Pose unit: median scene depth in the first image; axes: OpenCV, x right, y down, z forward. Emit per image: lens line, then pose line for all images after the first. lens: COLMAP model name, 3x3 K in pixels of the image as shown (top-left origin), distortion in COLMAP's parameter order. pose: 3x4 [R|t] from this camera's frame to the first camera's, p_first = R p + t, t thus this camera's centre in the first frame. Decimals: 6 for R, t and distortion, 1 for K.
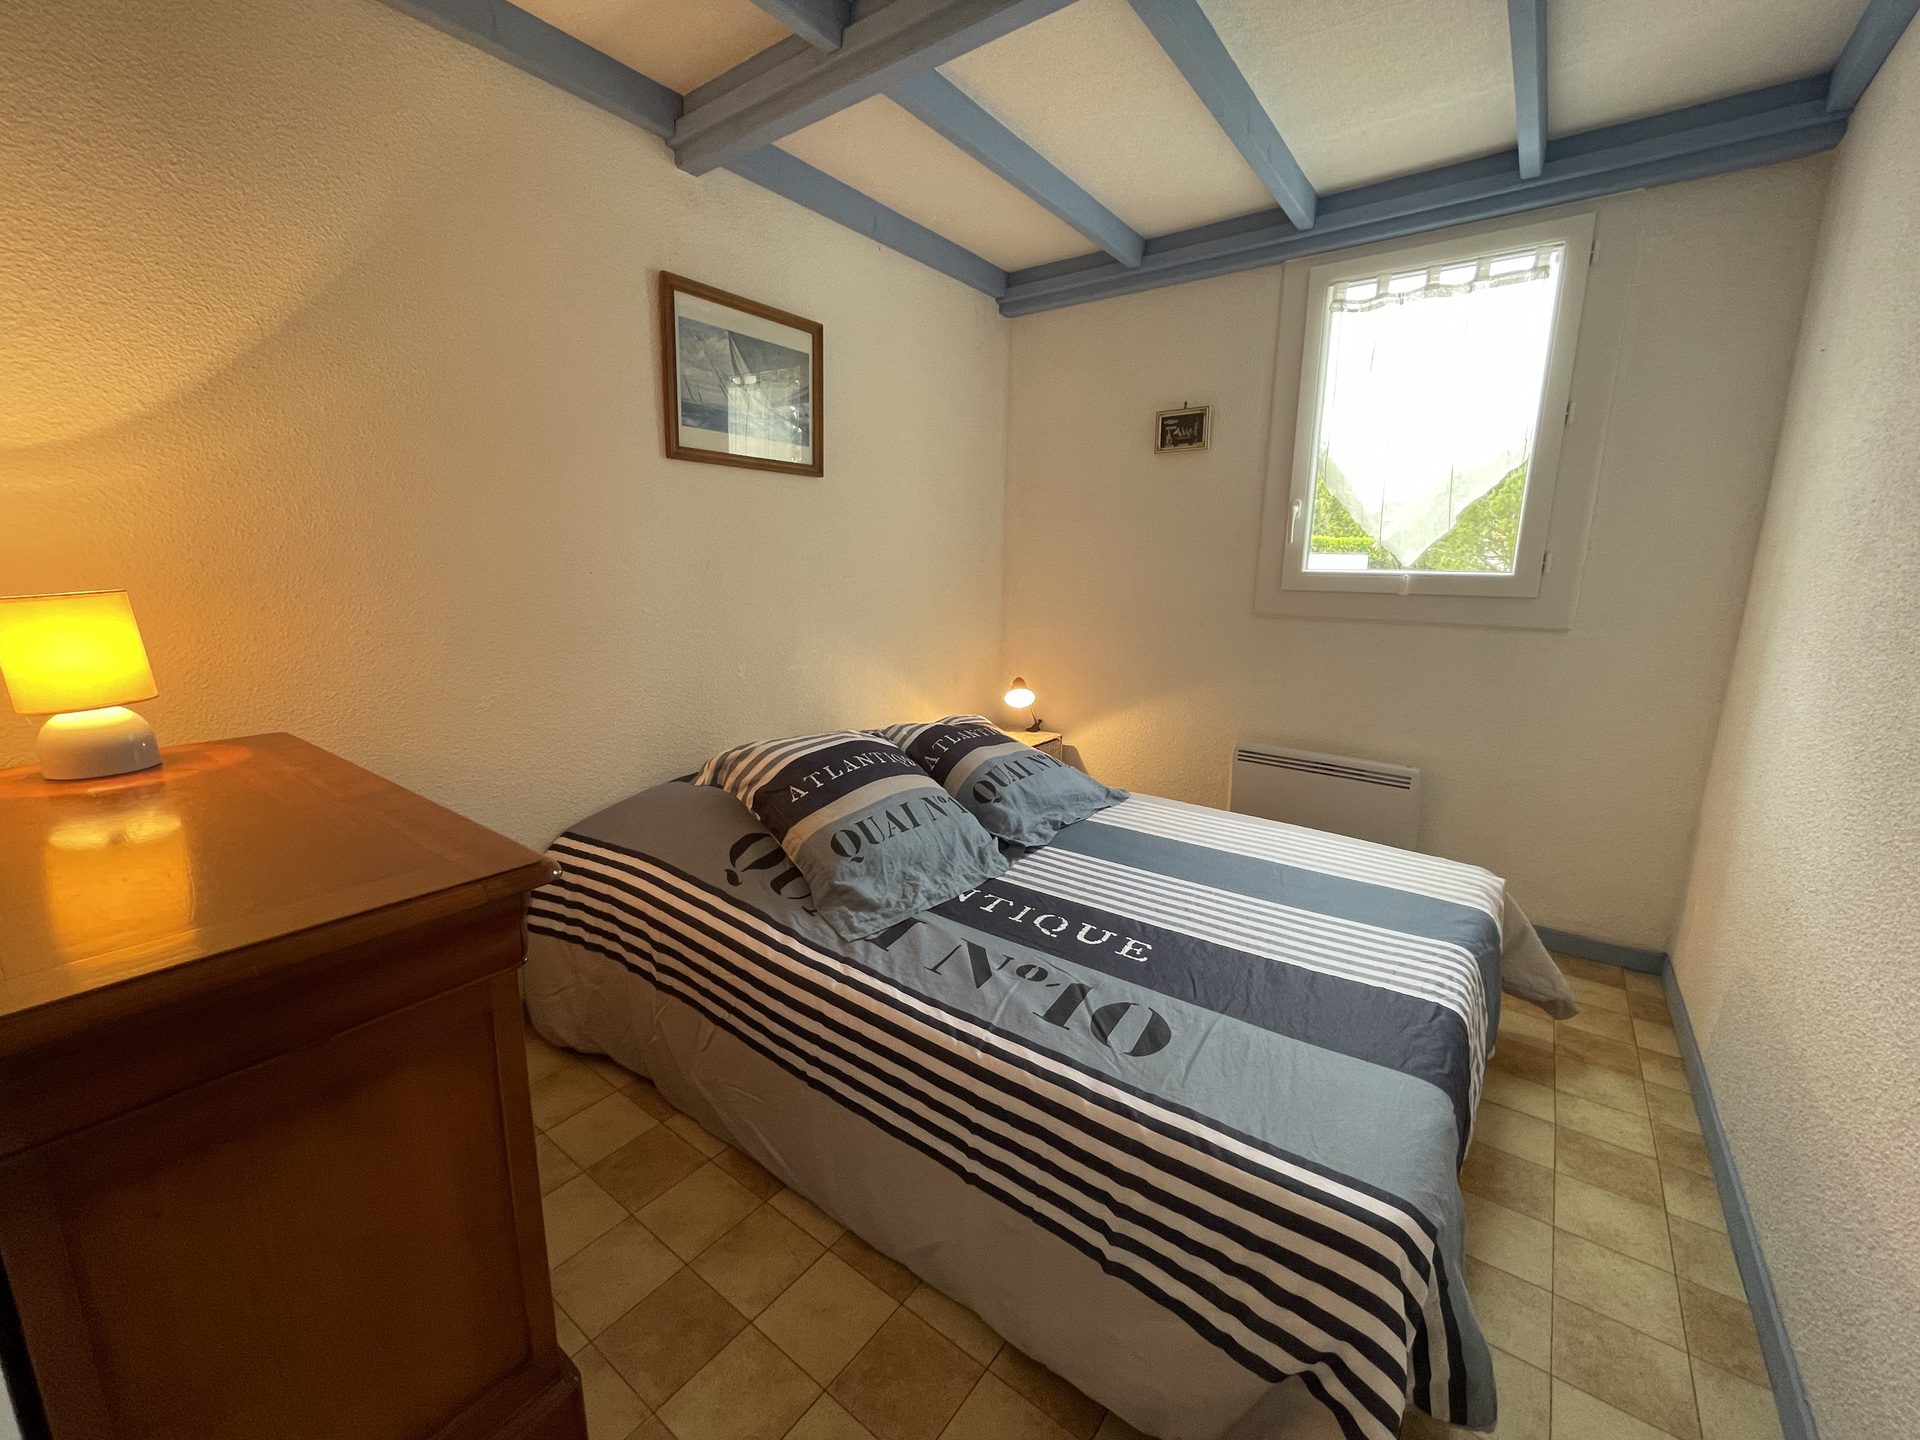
lens RADIAL K [[784.5, 0, 963.1], [0, 784.5, 714.4], [0, 0, 1]] dist [-0.005607, 0.001662]
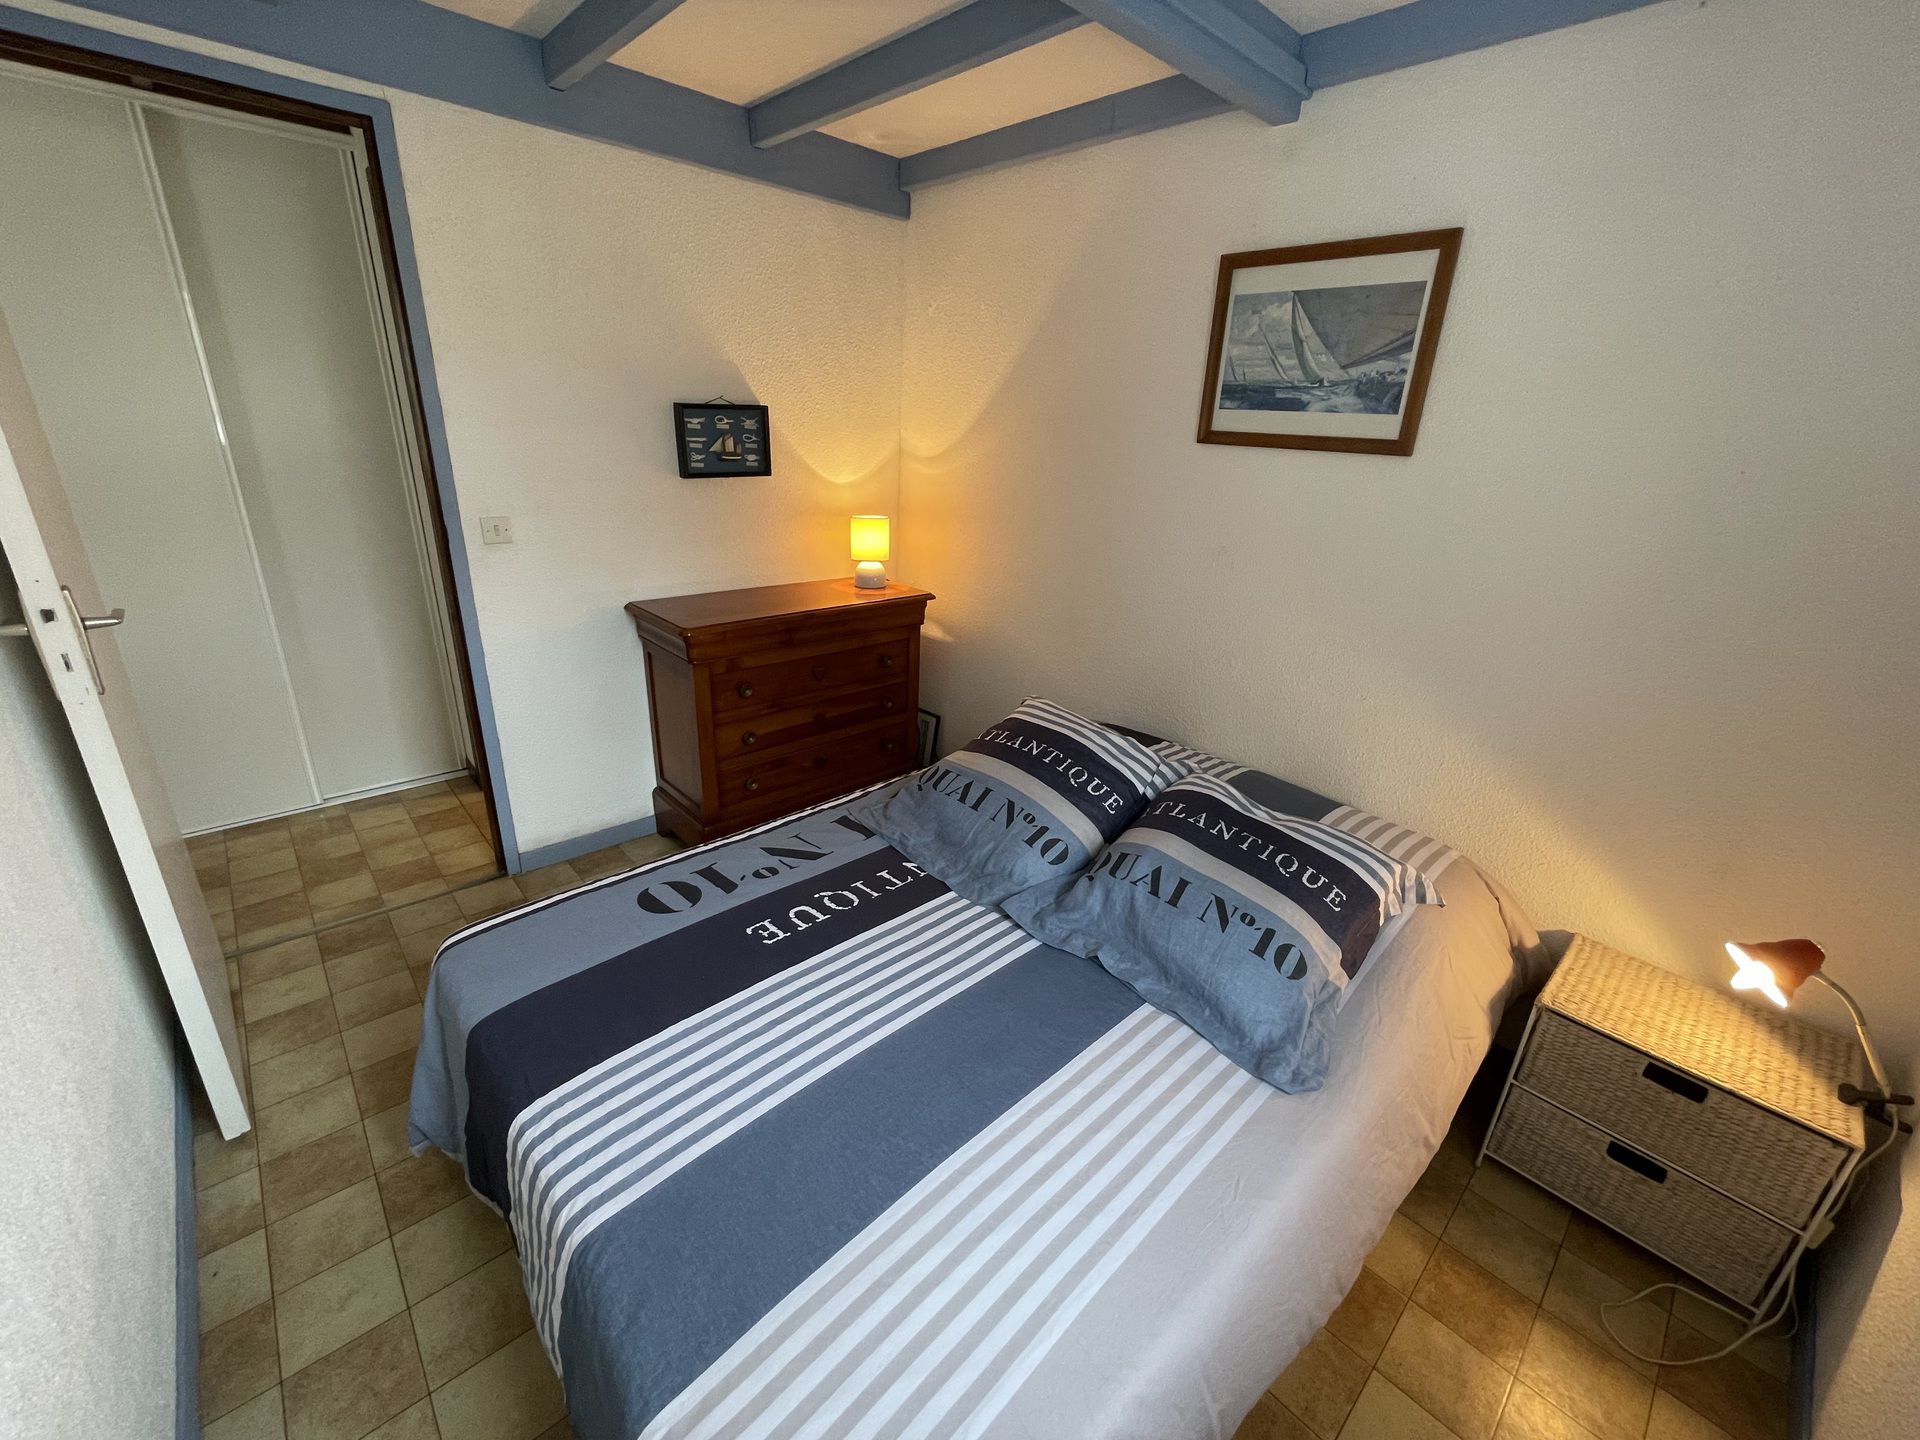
lens RADIAL K [[784.5, 0, 966.2], [0, 784.5, 712.6], [0, 0, 1]] dist [-0.005607, 0.001662]
pose [[-0.184999, 0.326895, -0.926777, 0.850501], [-0.235365, 0.900871, 0.364740, -0.346433], [0.954138, 0.285607, -0.089721, 1.001957]]
